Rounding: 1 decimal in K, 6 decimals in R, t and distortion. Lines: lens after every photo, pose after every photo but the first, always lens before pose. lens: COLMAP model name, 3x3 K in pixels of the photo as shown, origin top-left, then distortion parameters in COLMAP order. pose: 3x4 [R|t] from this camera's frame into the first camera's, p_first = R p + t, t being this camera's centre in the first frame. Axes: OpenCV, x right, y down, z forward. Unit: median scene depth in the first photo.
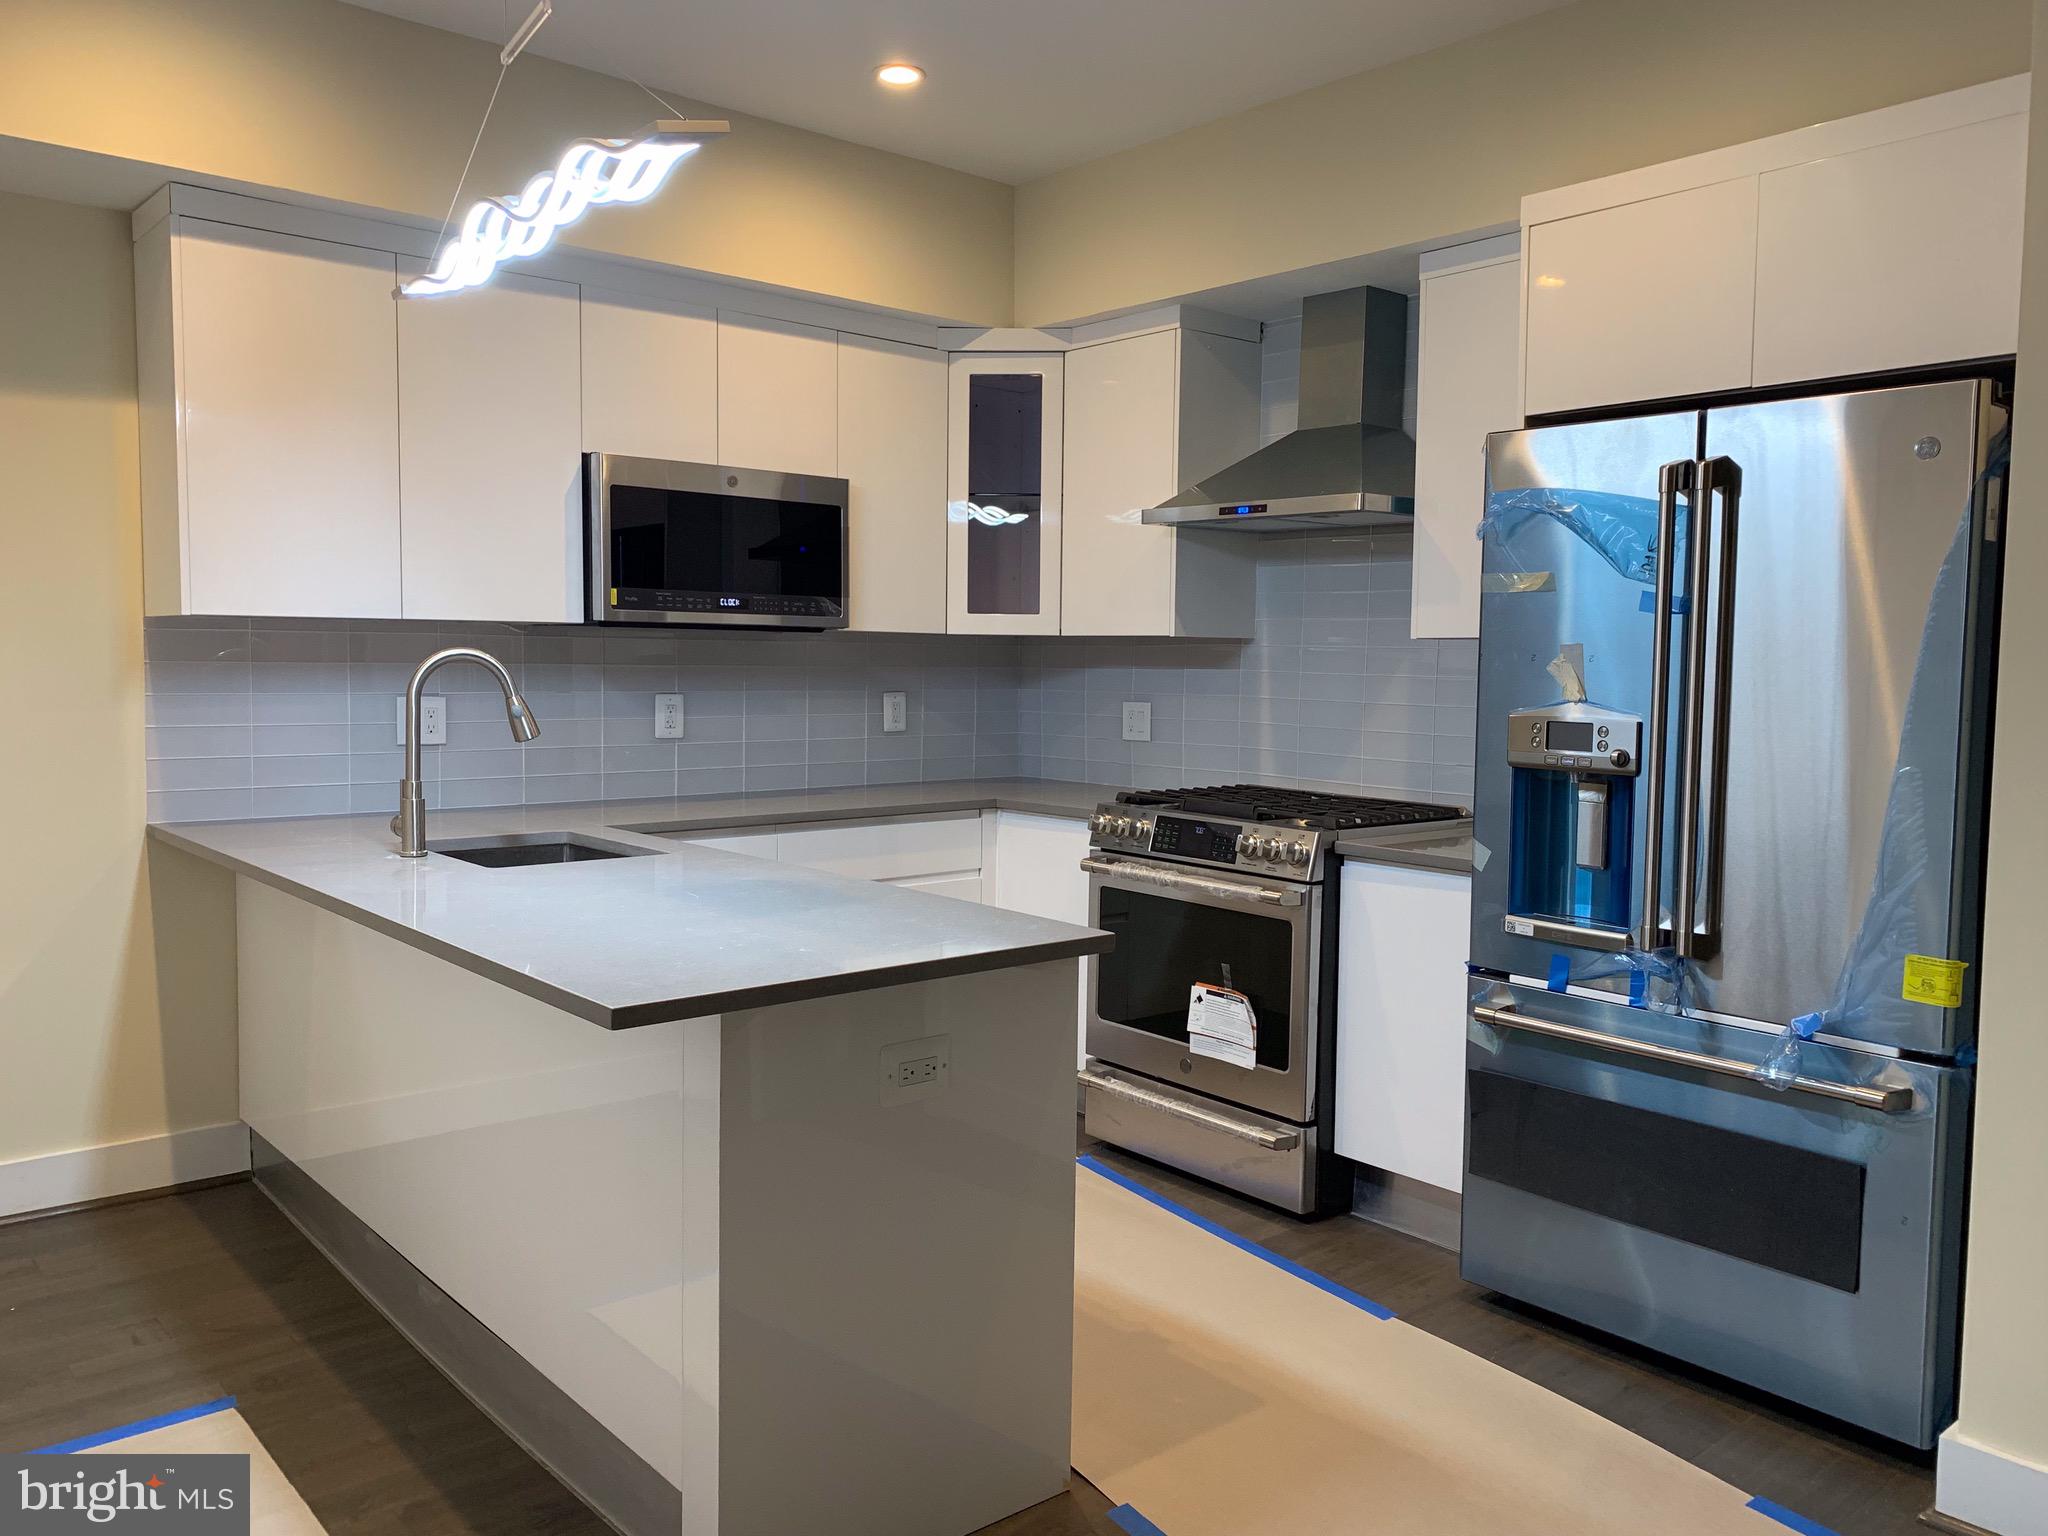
lens RADIAL K [[1546.8, 0, 1023.0], [0, 1546.8, 738.2], [0, 0, 1]] dist [0.228822, -0.434617]
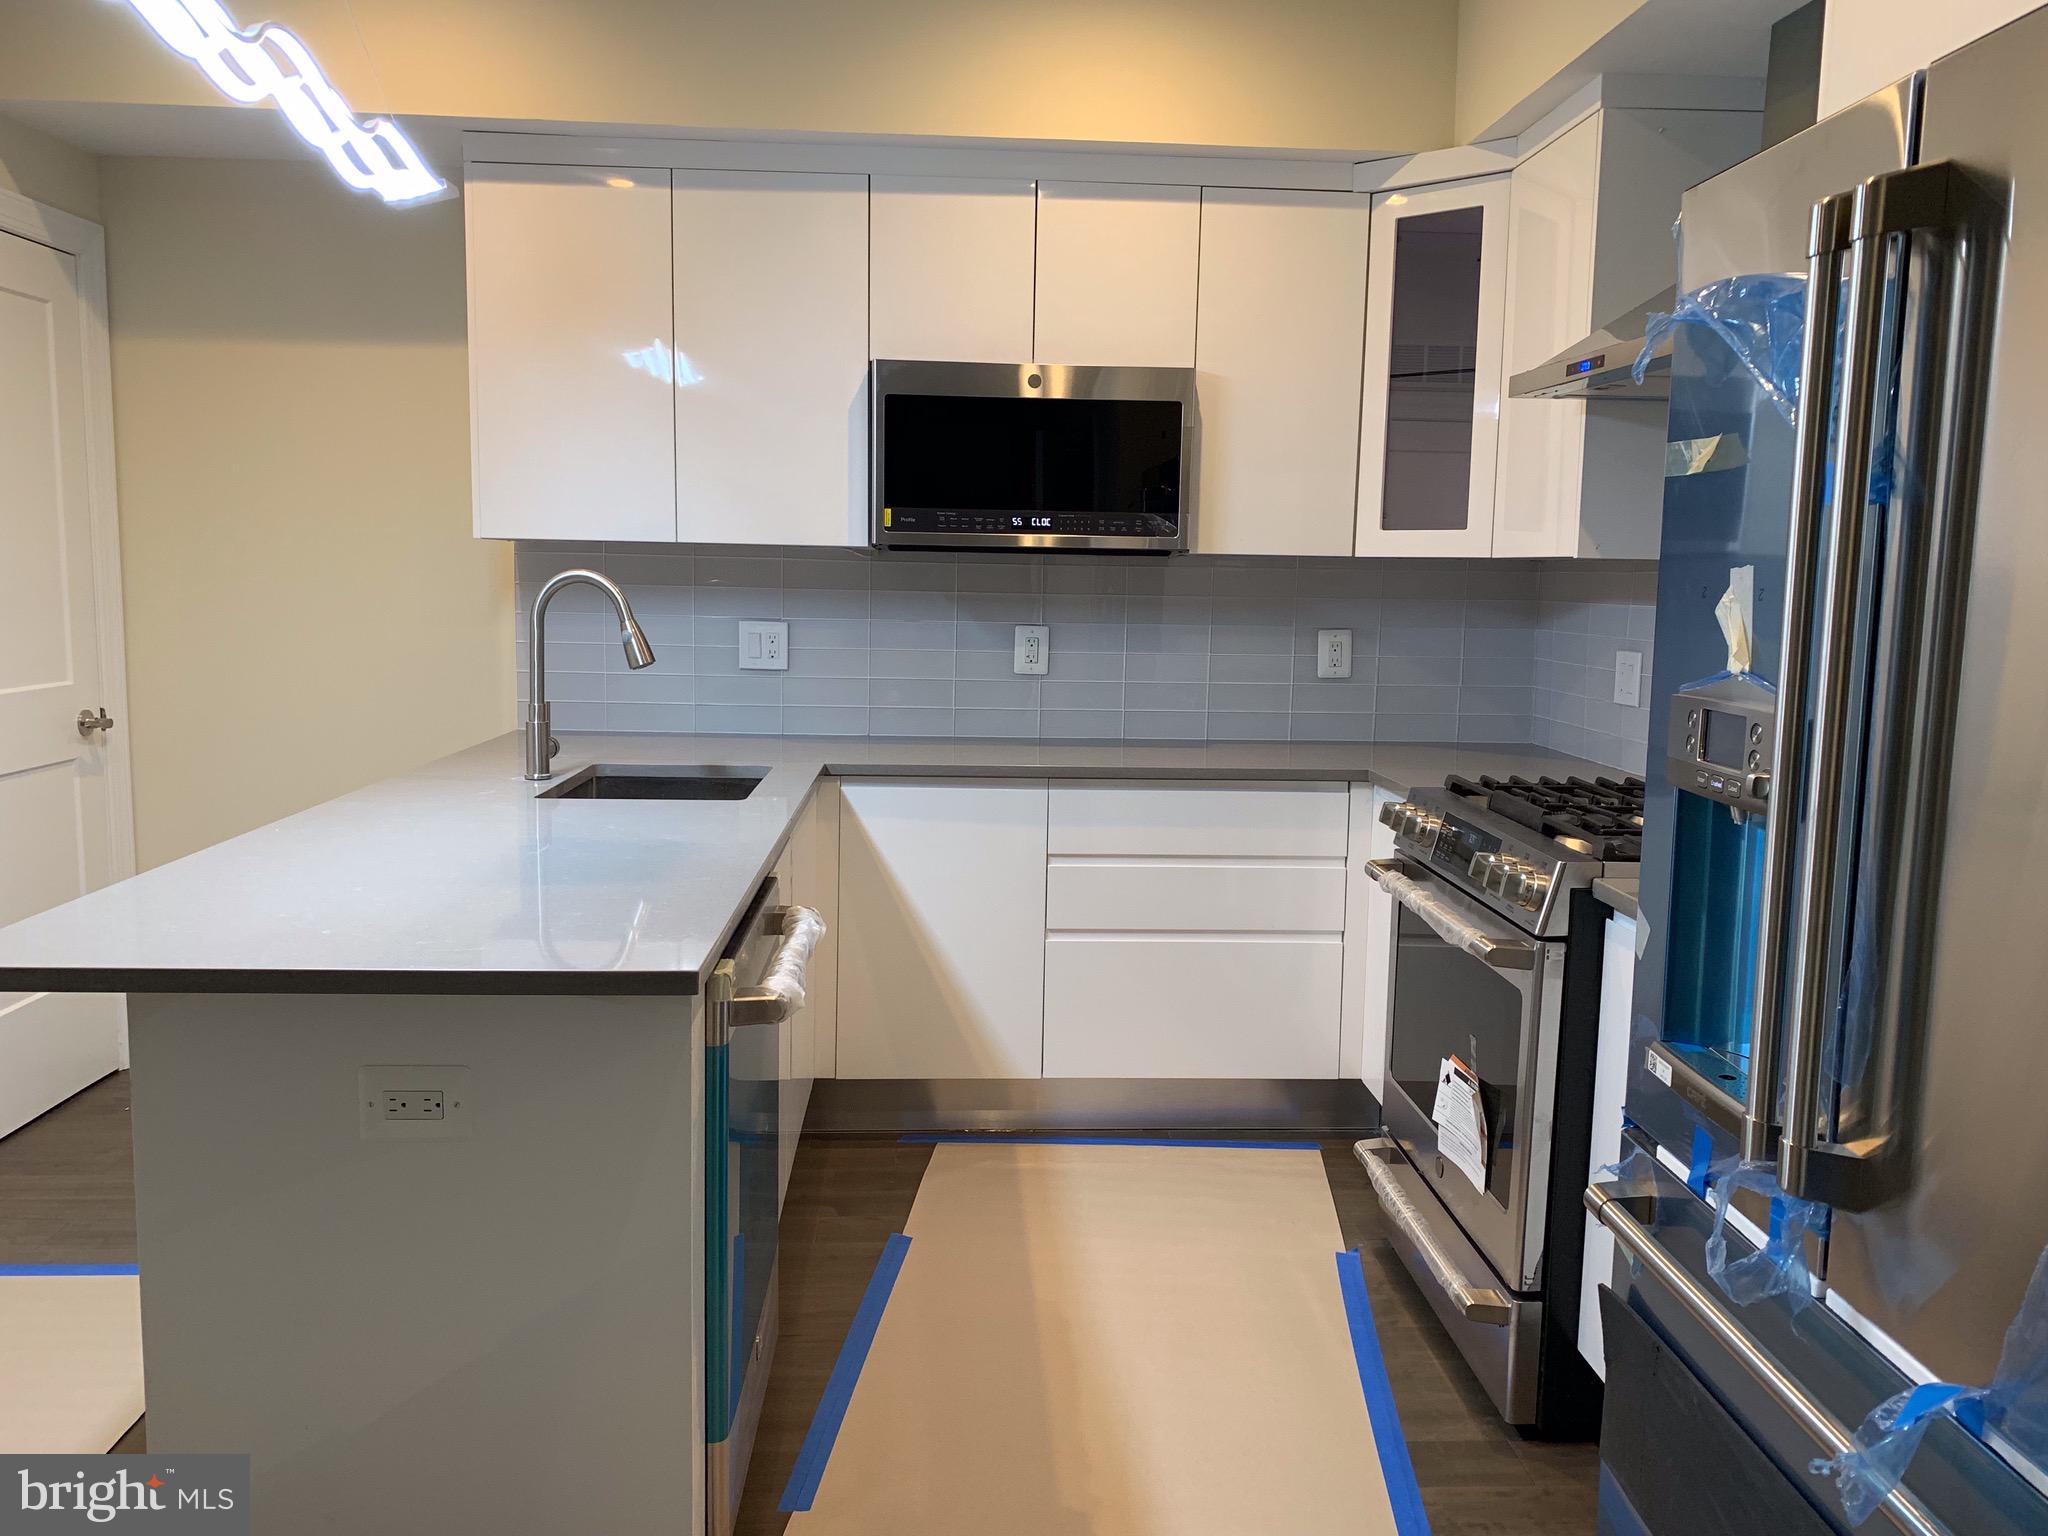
lens RADIAL K [[1554.7, 0, 1033.6], [0, 1554.7, 735.7], [0, 0, 1]] dist [0.087038, -0.111403]
pose [[0.790542, 0.067030, -0.608729, 0.344345], [-0.041916, 0.997583, 0.055413, -0.015367], [0.610972, -0.018291, 0.791441, 0.300307]]
